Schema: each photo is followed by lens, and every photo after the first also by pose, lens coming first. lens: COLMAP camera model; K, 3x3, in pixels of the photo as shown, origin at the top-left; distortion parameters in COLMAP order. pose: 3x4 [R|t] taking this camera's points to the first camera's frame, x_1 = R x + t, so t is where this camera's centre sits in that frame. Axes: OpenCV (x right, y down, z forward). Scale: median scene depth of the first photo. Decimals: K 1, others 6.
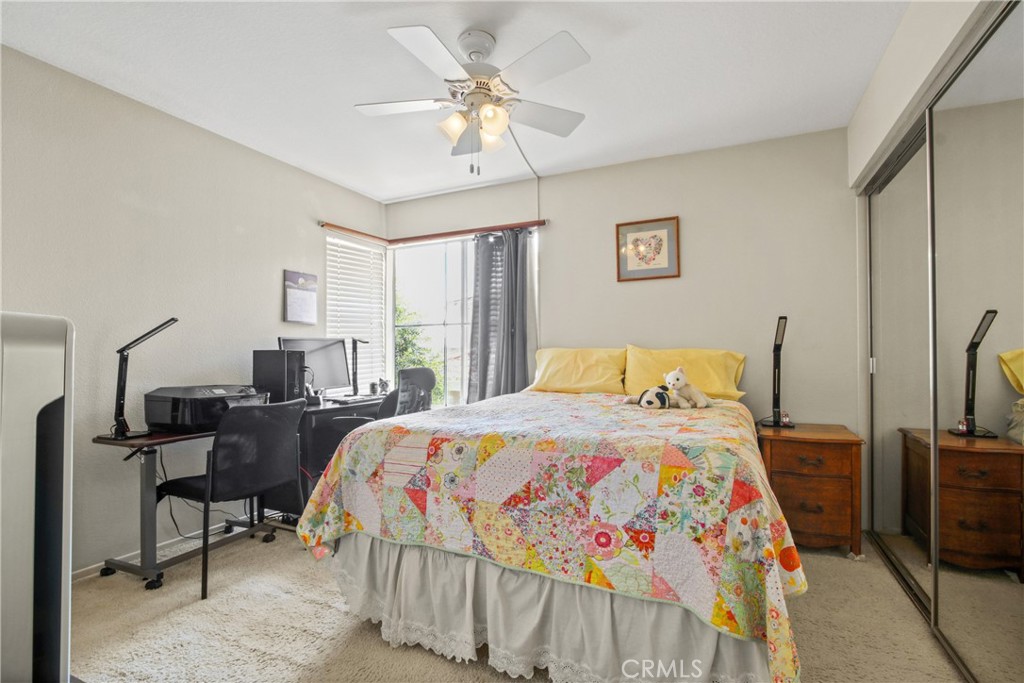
lens RADIAL K [[479.3, 0, 504.6], [0, 479.3, 343.1], [0, 0, 1]] dist [-0.020419, 0.001804]
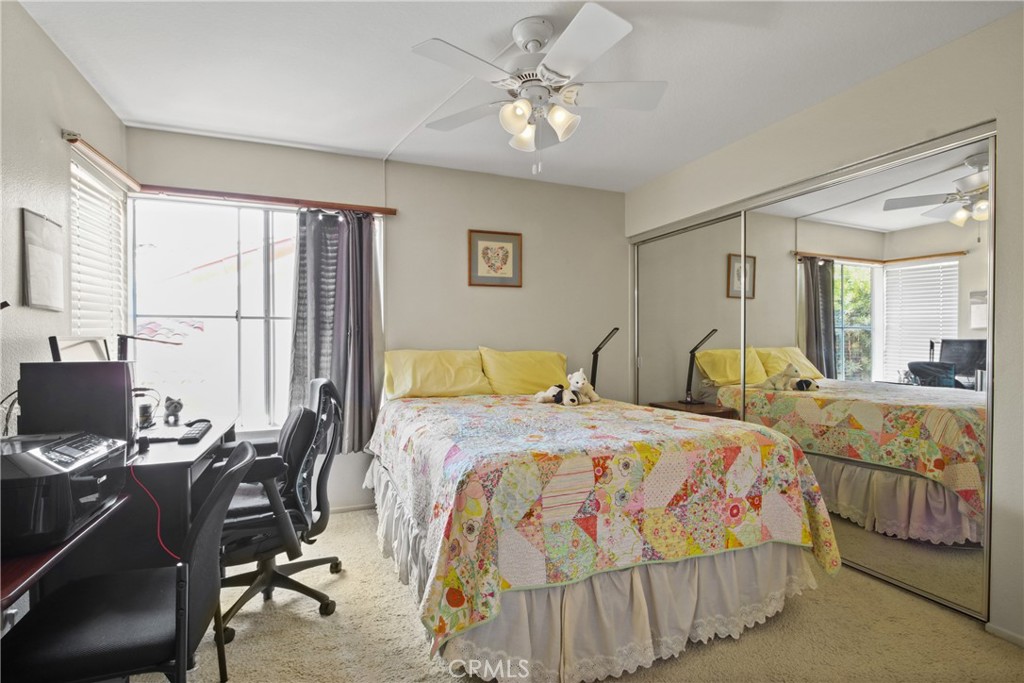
lens RADIAL K [[479.3, 0, 507.9], [0, 479.3, 340.4], [0, 0, 1]] dist [-0.020419, 0.001804]
pose [[0.680030, 0.007076, 0.733150, -0.999570], [-0.017512, 0.999825, 0.006593, -0.040162], [-0.732975, -0.017322, 0.680035, 0.505401]]
